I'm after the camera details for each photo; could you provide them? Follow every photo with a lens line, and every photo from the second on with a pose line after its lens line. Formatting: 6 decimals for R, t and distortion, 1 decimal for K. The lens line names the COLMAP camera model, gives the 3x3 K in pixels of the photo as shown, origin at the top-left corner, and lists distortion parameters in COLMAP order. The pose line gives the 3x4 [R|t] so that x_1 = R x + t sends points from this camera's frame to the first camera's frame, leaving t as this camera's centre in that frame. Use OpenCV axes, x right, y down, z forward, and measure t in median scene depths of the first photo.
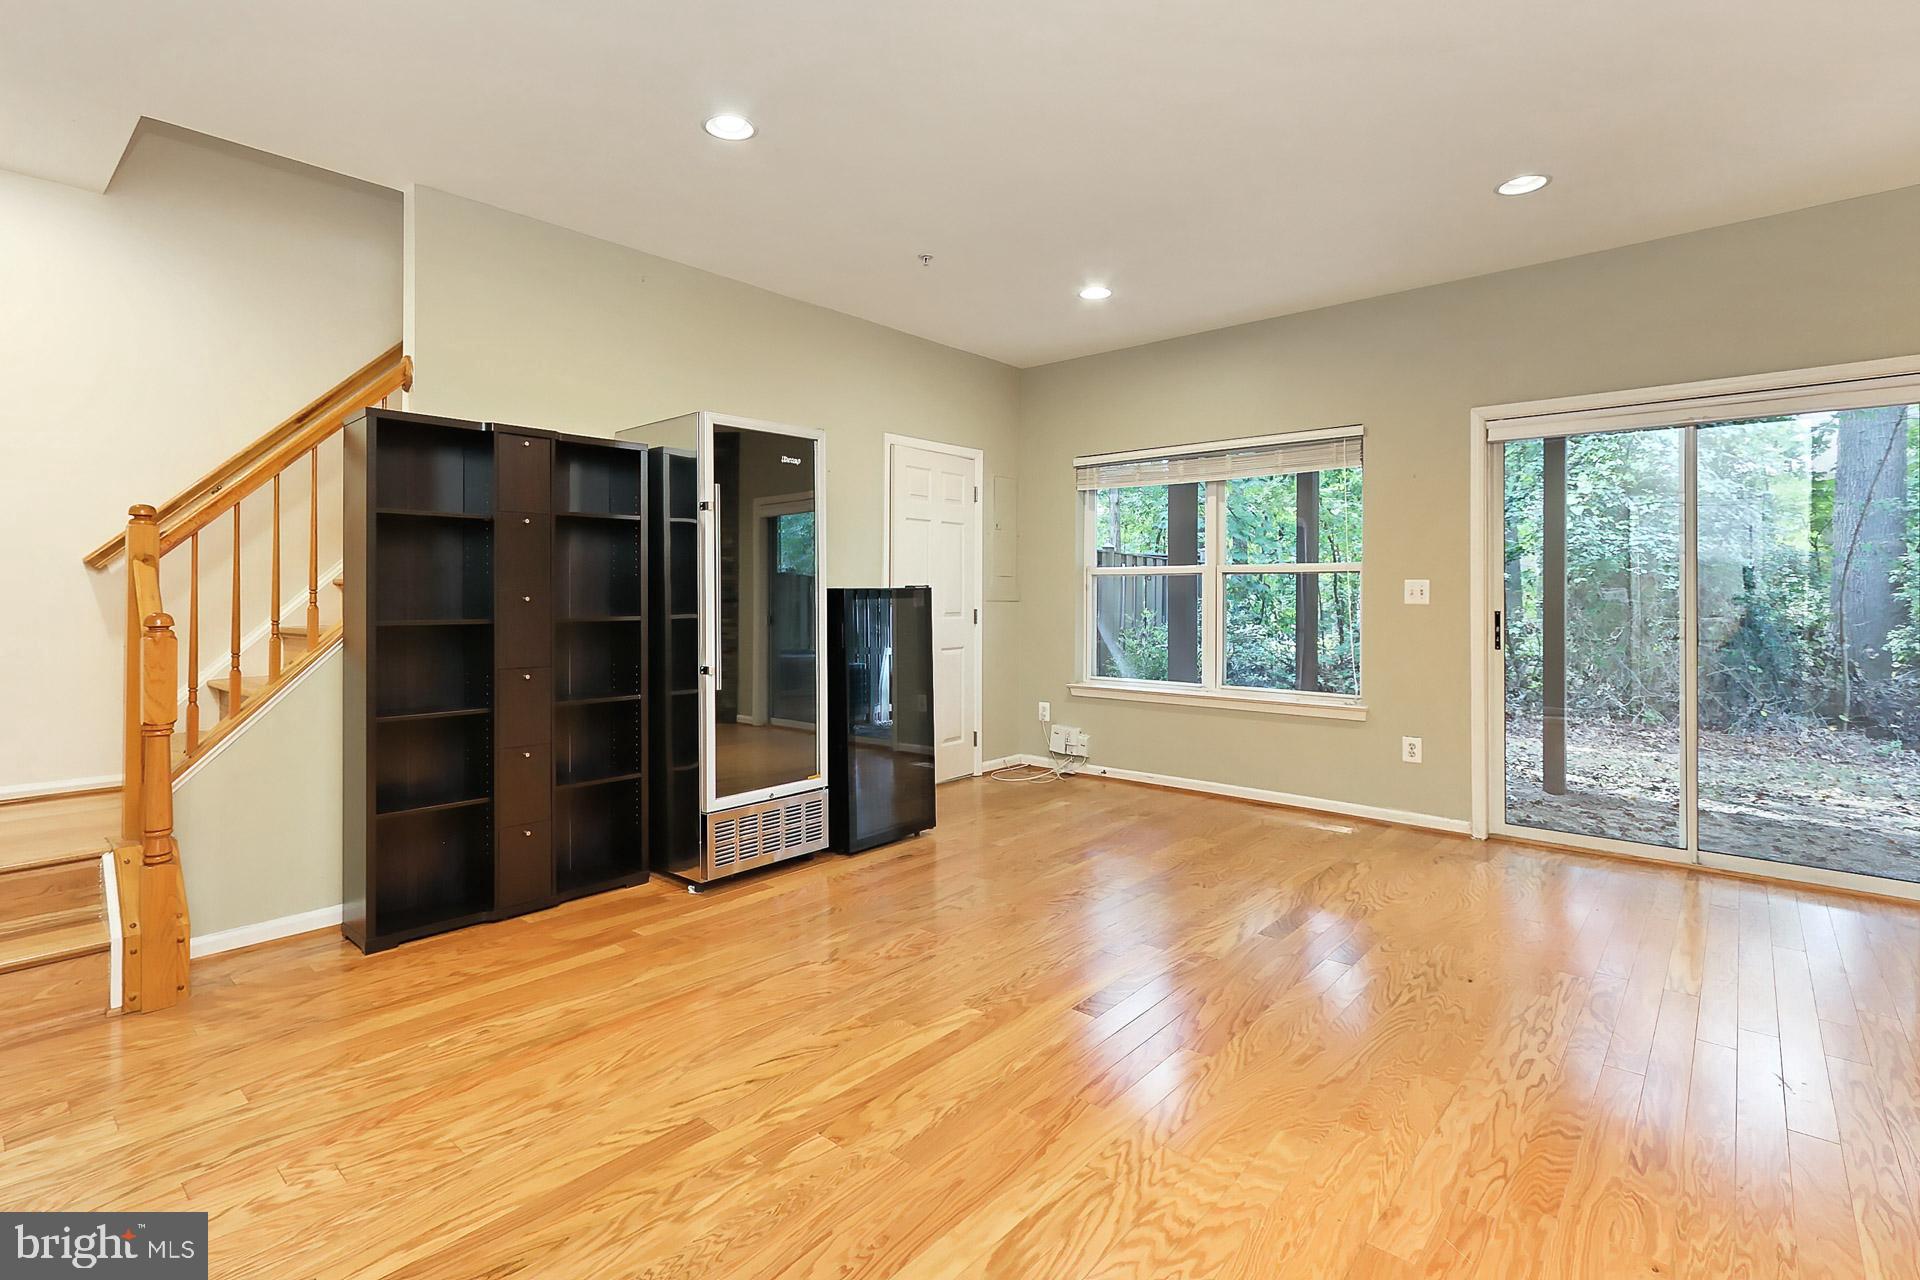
lens RADIAL K [[933.7, 0, 899.5], [0, 933.7, 589.7], [0, 0, 1]] dist [0.004179, 0.001150]
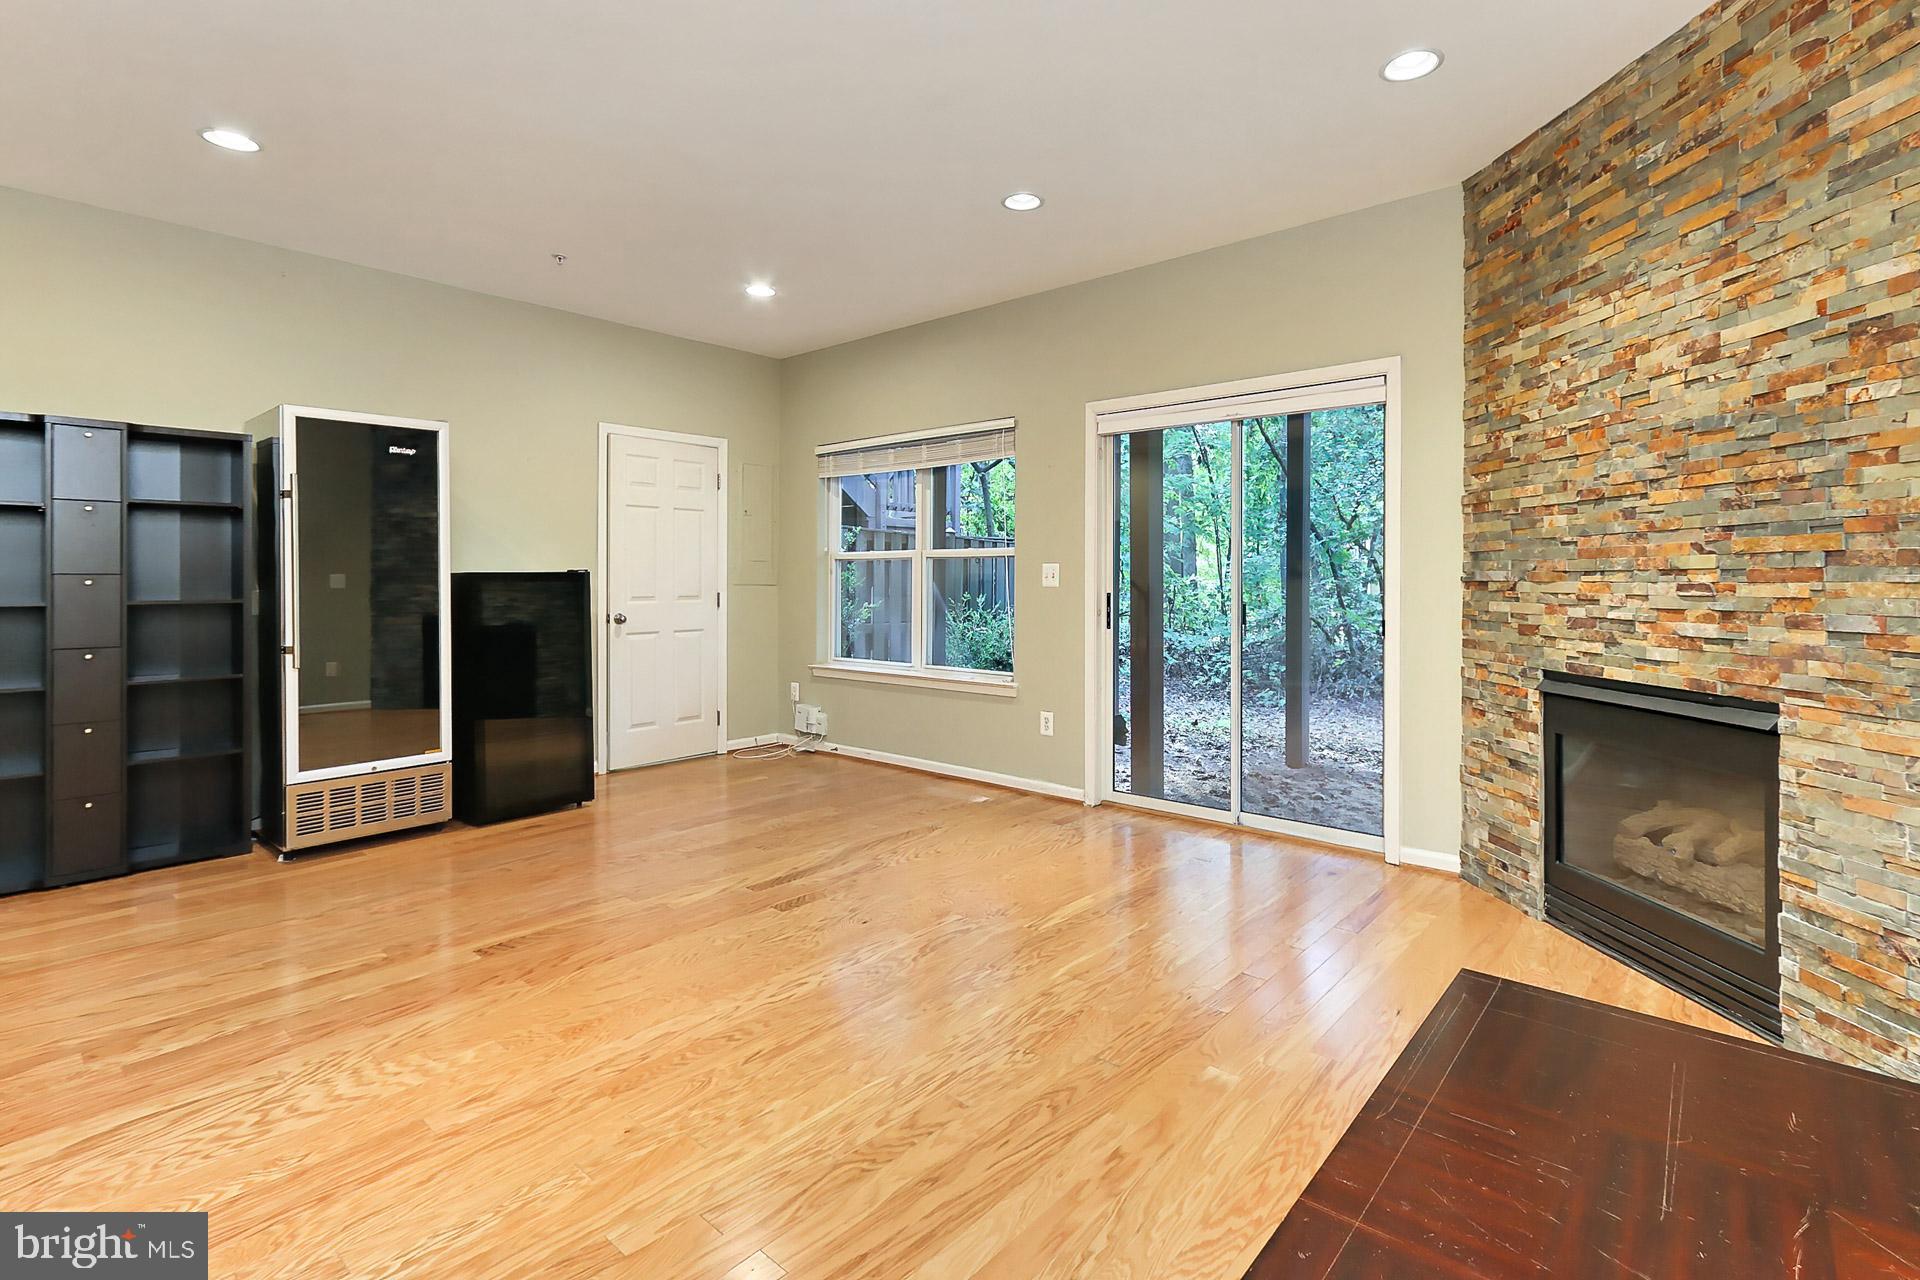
lens RADIAL K [[956.7, 0, 955.1], [0, 956.7, 580.1], [0, 0, 1]] dist [0.008652, 0.000764]
pose [[0.999532, -0.001921, 0.030516, 0.469990], [0.001744, 0.999982, 0.005826, 0.001625], [-0.030527, -0.005770, 0.999517, -0.099481]]
